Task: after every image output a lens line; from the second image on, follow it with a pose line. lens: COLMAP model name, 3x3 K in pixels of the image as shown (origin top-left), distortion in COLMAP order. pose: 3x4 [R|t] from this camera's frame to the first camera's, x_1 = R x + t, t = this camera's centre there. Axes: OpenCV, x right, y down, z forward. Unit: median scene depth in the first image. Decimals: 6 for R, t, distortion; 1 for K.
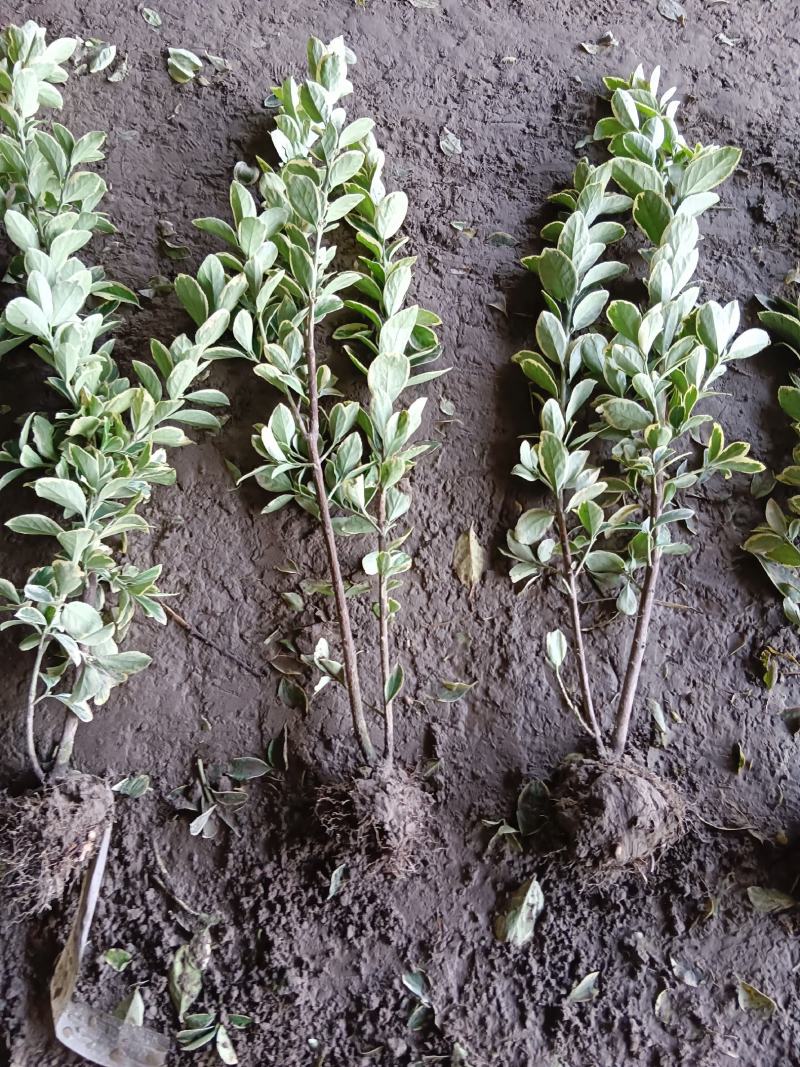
lens RADIAL K [[838.2, 0, 401.2], [0, 838.2, 536.4], [0, 0, 1]] dist [0.098366, -0.178237]
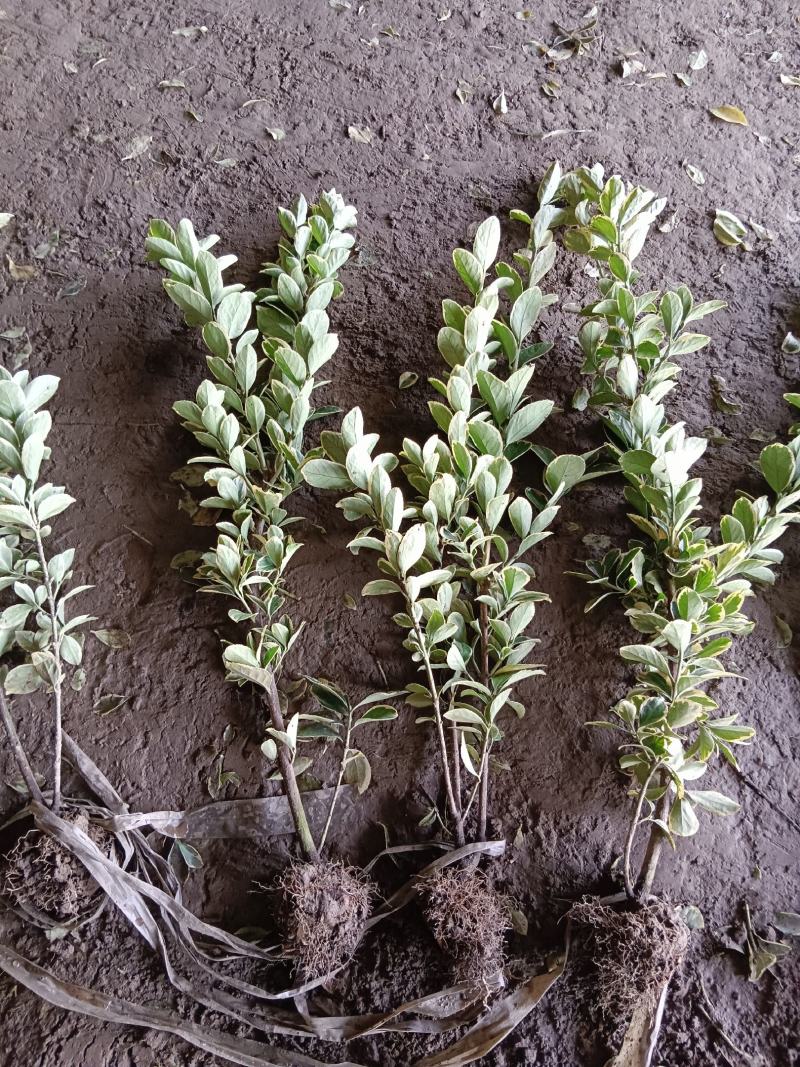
lens RADIAL K [[838.2, 0, 400.5], [0, 838.2, 537.1], [0, 0, 1]] dist [0.098366, -0.178237]
pose [[0.973419, 0.207355, -0.097264, -0.596880], [-0.212446, 0.976128, -0.045180, -0.040823], [0.085574, 0.064643, 0.994233, -0.110626]]
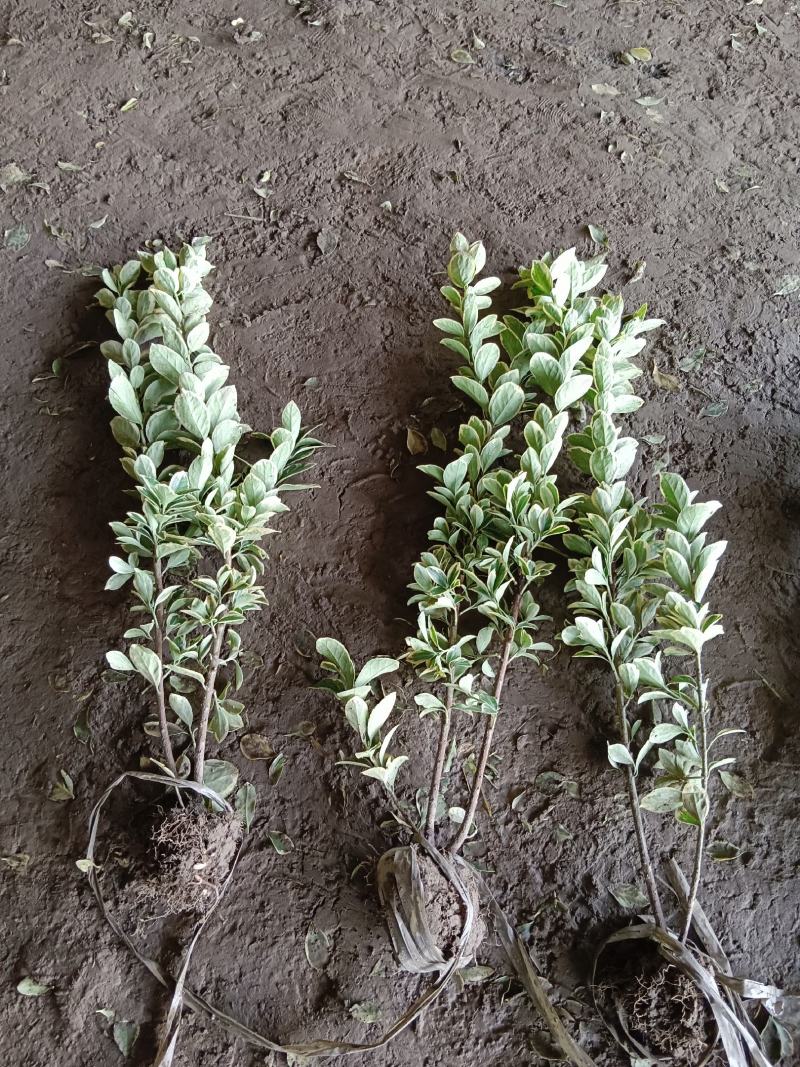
lens RADIAL K [[839.3, 0, 396.1], [0, 839.3, 534.0], [0, 0, 1]] dist [0.095723, -0.172381]
pose [[0.817151, 0.493999, -0.297033, -1.213097], [-0.522863, 0.852153, -0.021191, 0.090389], [0.242649, 0.172624, 0.954632, -0.242004]]
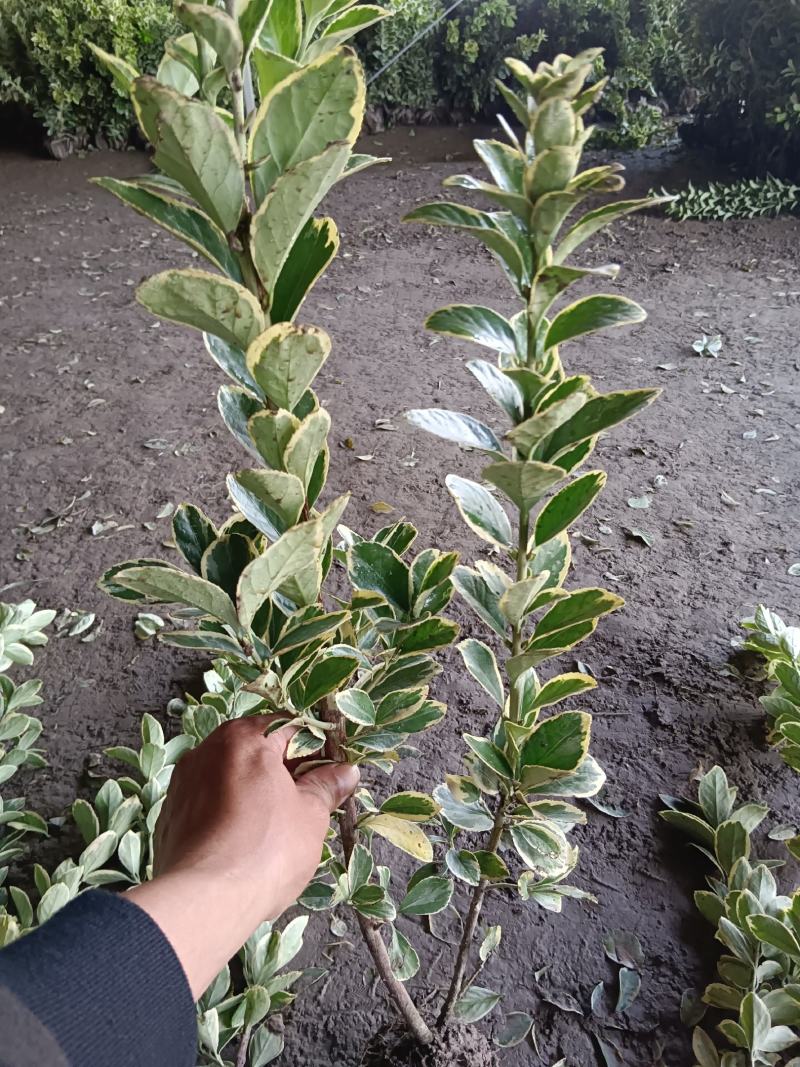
lens RADIAL K [[839.3, 0, 401.6], [0, 839.3, 536.0], [0, 0, 1]] dist [0.095723, -0.172381]
pose [[0.995739, -0.067284, -0.063069, 0.224887], [0.018901, 0.818260, -0.574538, 0.035036], [0.090264, 0.570898, 0.816044, -0.006802]]
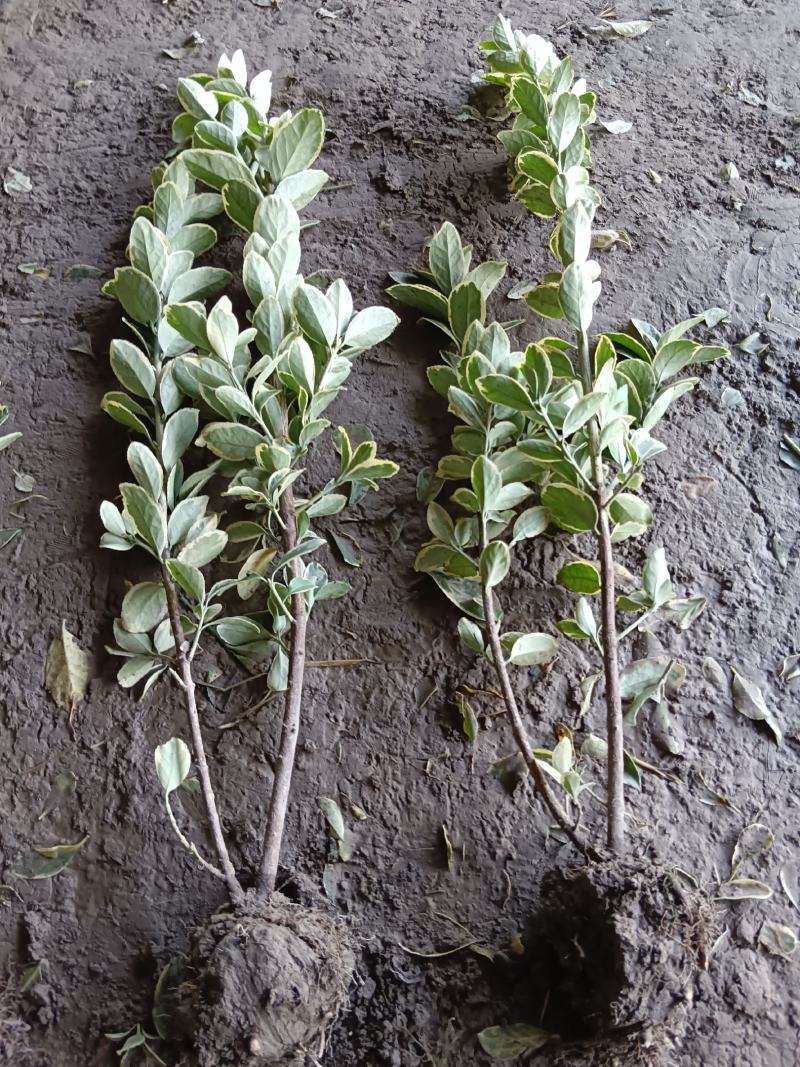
lens RADIAL K [[838.2, 0, 399.0], [0, 838.2, 535.5], [0, 0, 1]] dist [0.098366, -0.178237]
pose [[0.968630, -0.235336, 0.079825, 0.334119], [0.241873, 0.966534, -0.085502, 0.046479], [-0.057032, 0.102127, 0.993135, 0.217650]]
